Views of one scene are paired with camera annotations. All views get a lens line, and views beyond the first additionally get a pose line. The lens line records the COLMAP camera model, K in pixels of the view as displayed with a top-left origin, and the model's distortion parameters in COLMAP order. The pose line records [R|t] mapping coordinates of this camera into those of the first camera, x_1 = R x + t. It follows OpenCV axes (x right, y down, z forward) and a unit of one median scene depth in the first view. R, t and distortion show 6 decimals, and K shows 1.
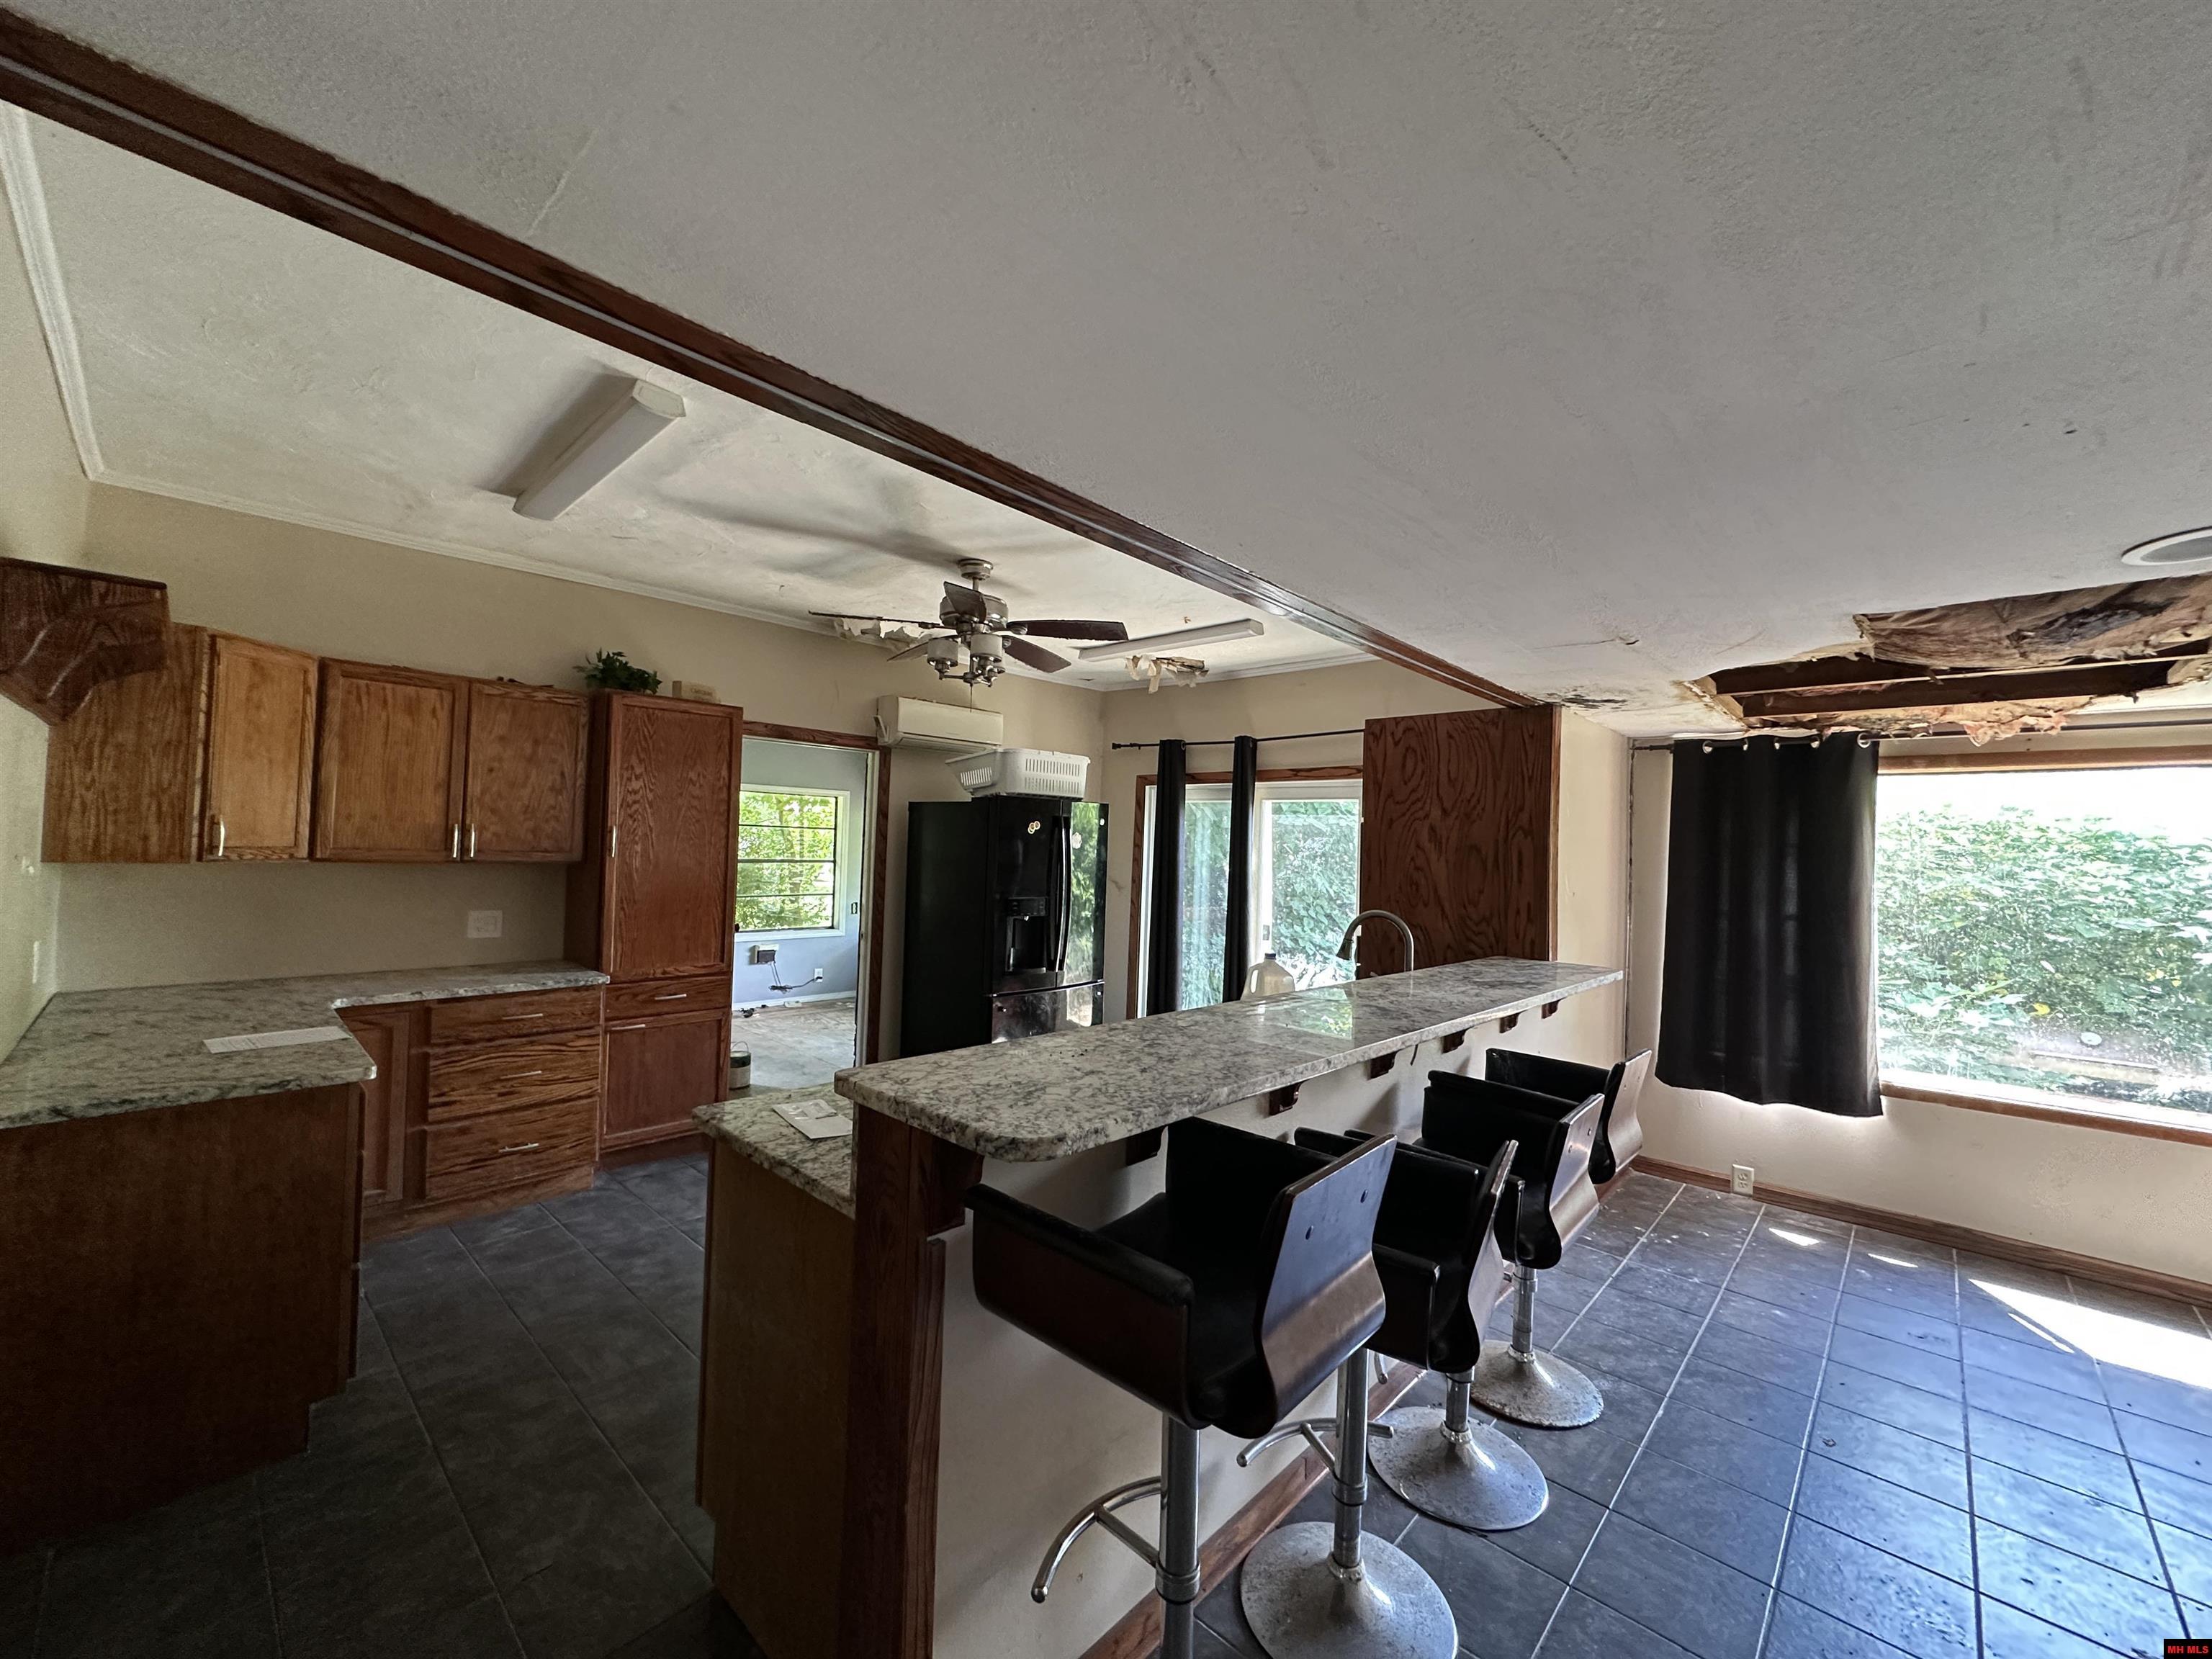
lens RADIAL K [[879.9, 0, 1104.0], [0, 879.9, 824.9], [0, 0, 1]] dist [-0.002881, 0.000258]
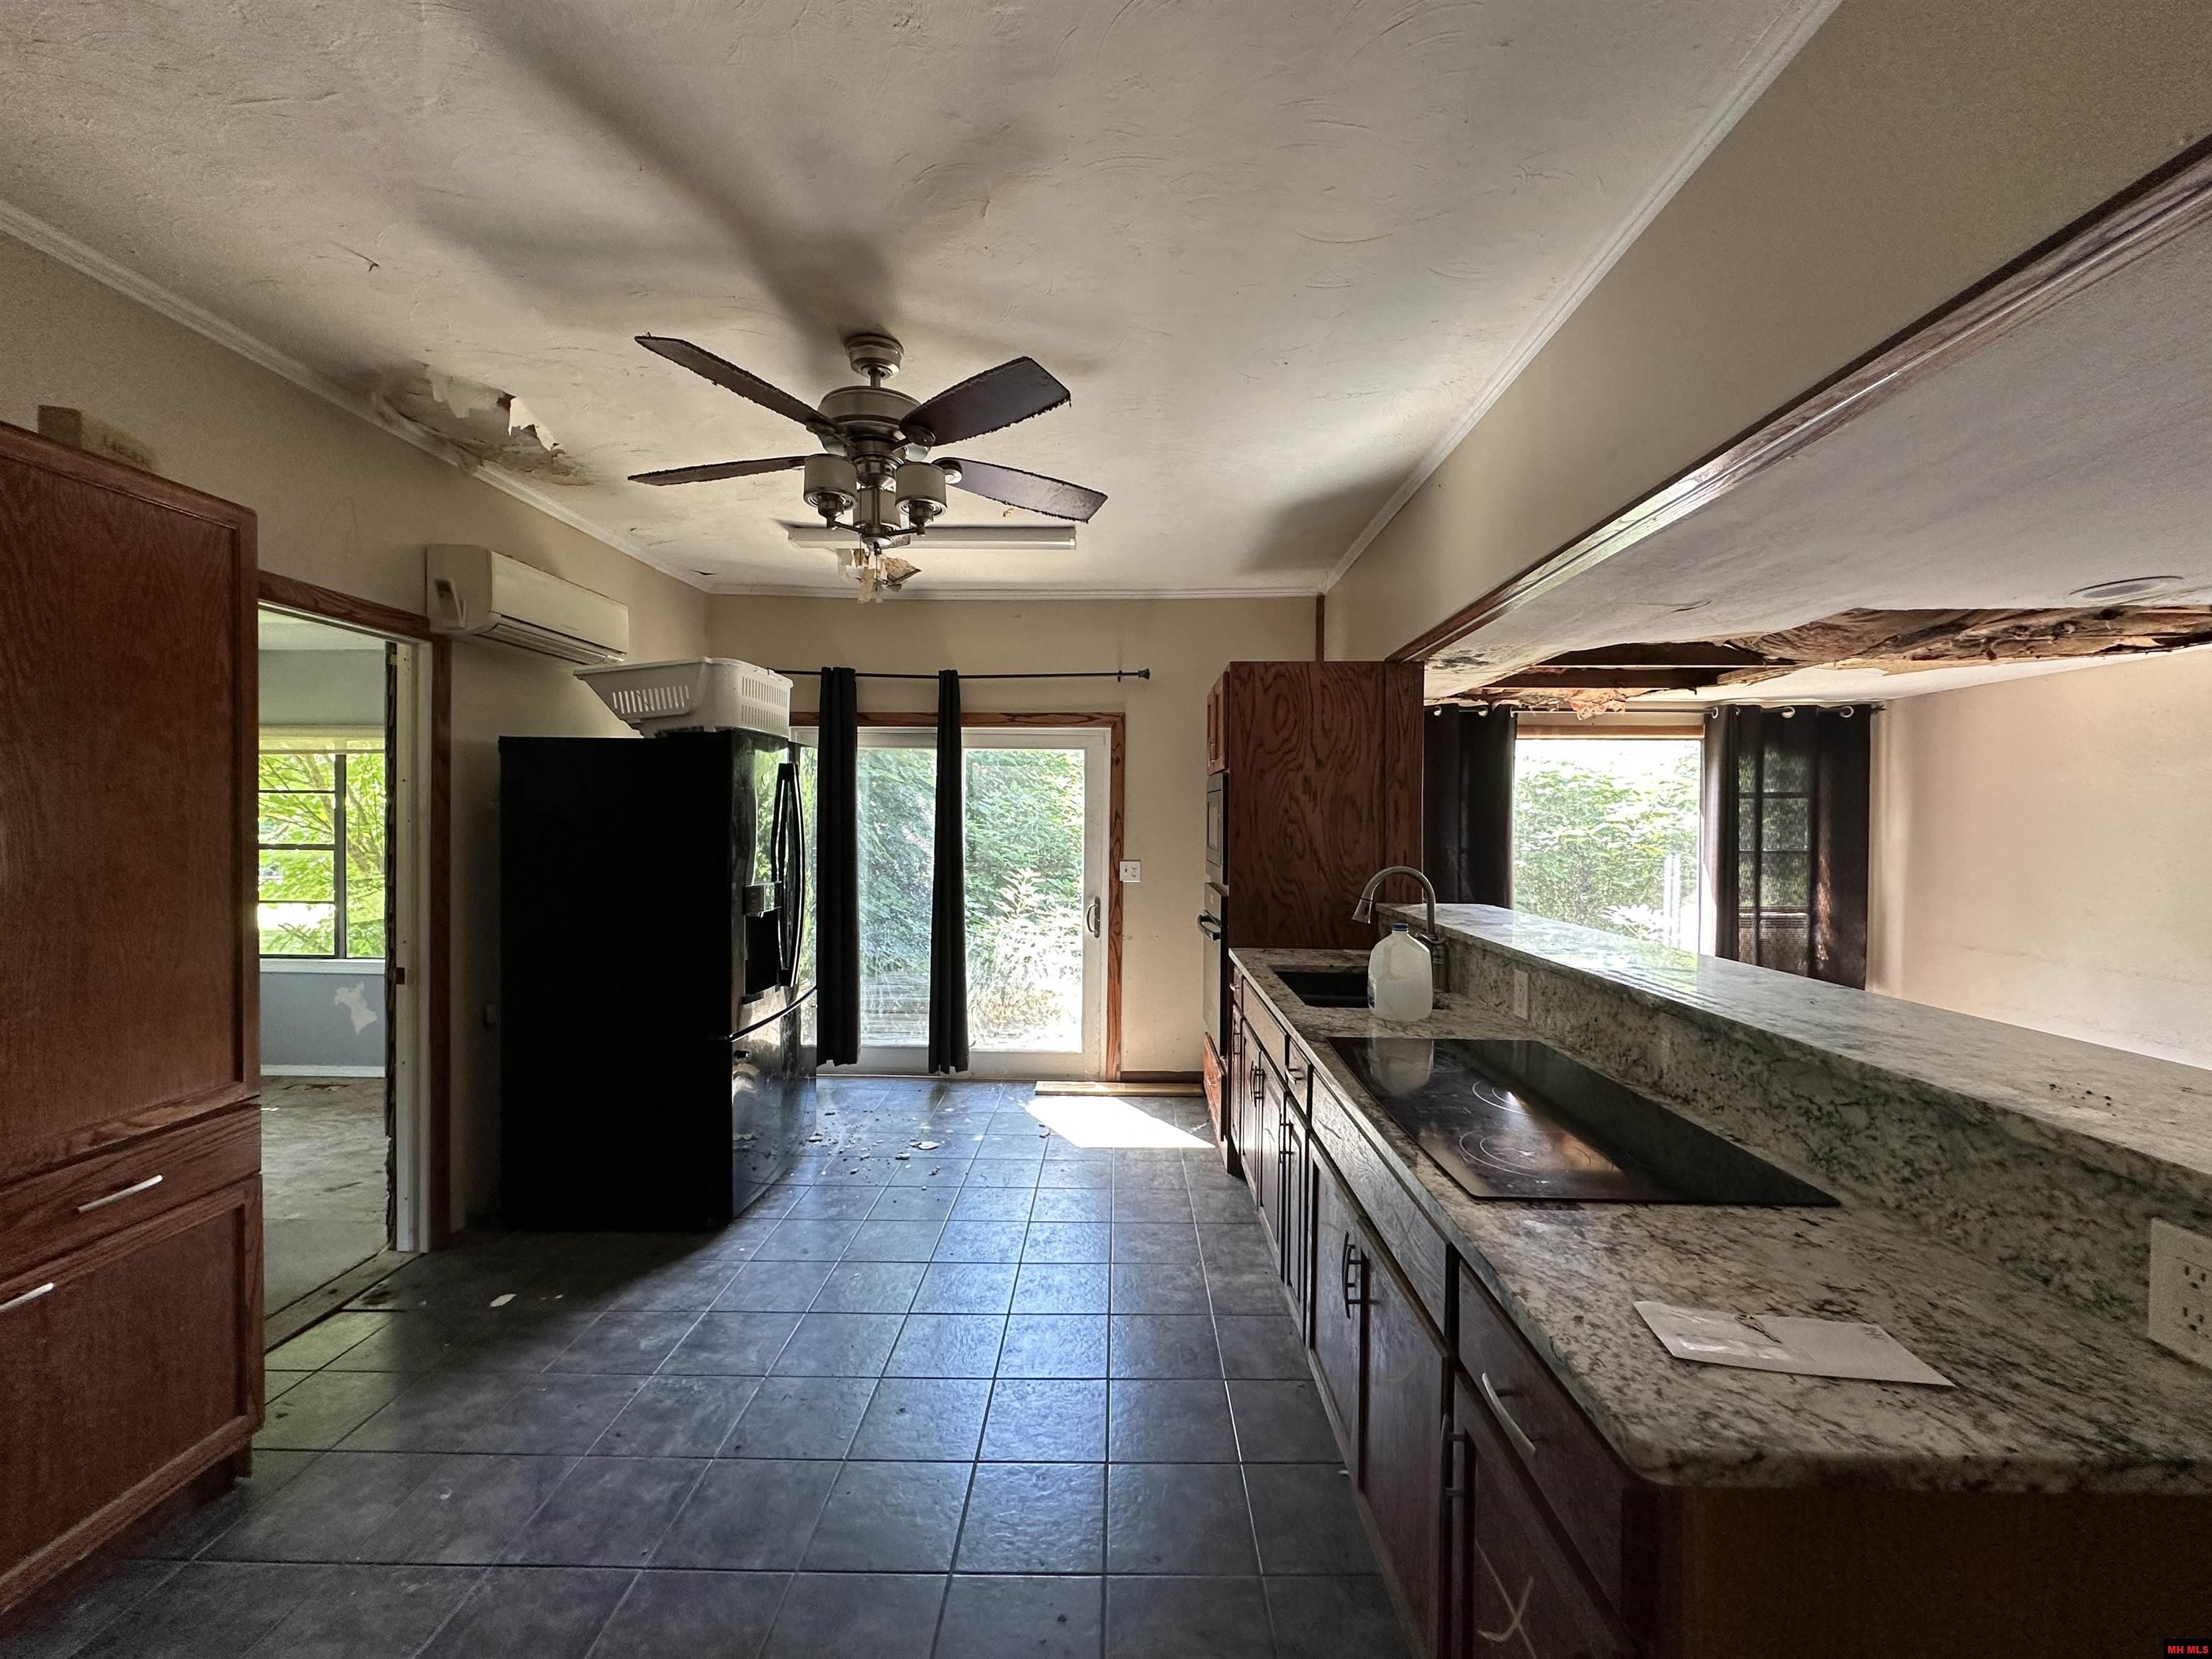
lens RADIAL K [[879.9, 0, 1104.0], [0, 879.9, 824.9], [0, 0, 1]] dist [-0.002881, 0.000258]
pose [[0.743035, -0.034292, 0.668373, -0.464833], [0.000644, 0.998723, 0.050525, 0.004810], [-0.669252, -0.037112, 0.742108, 0.440350]]
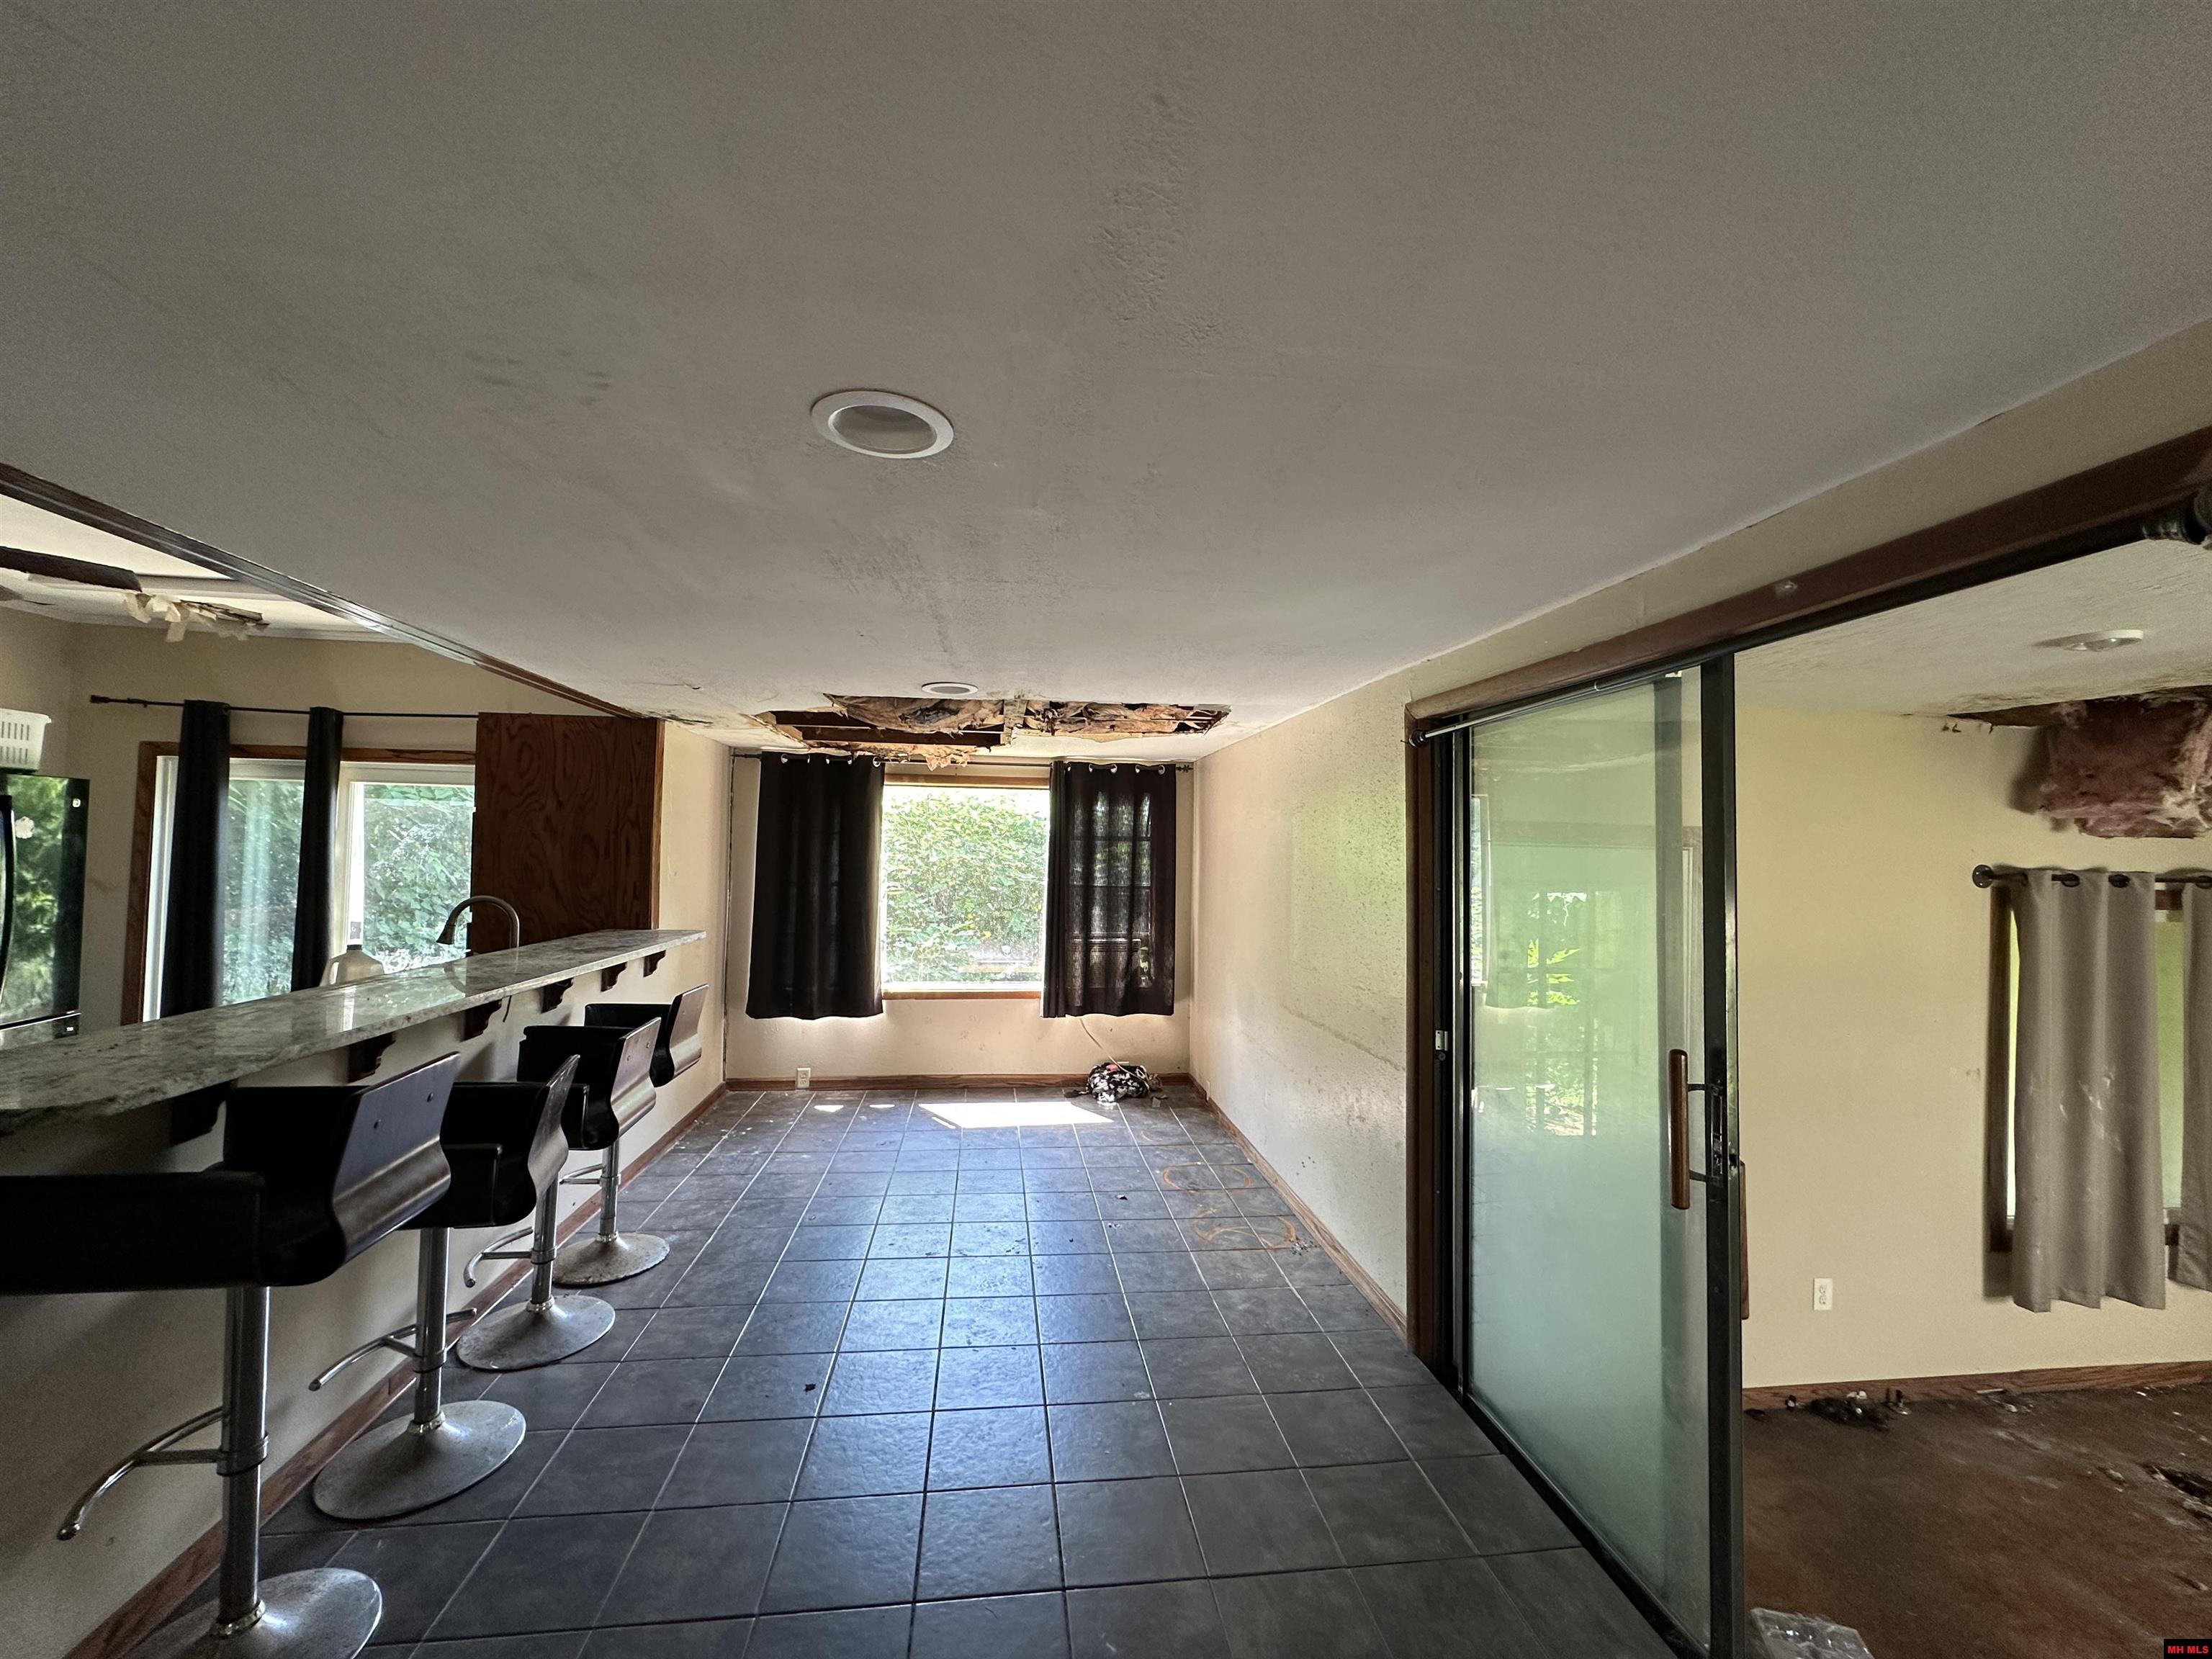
lens RADIAL K [[892.4, 0, 1106.0], [0, 892.4, 829.5], [0, 0, 1]] dist [0.000140, 0.000616]
pose [[0.640617, -0.001616, 0.767859, -0.037884], [-0.019319, 0.999647, 0.018222, -0.017517], [-0.767618, -0.026507, 0.640360, -0.260265]]
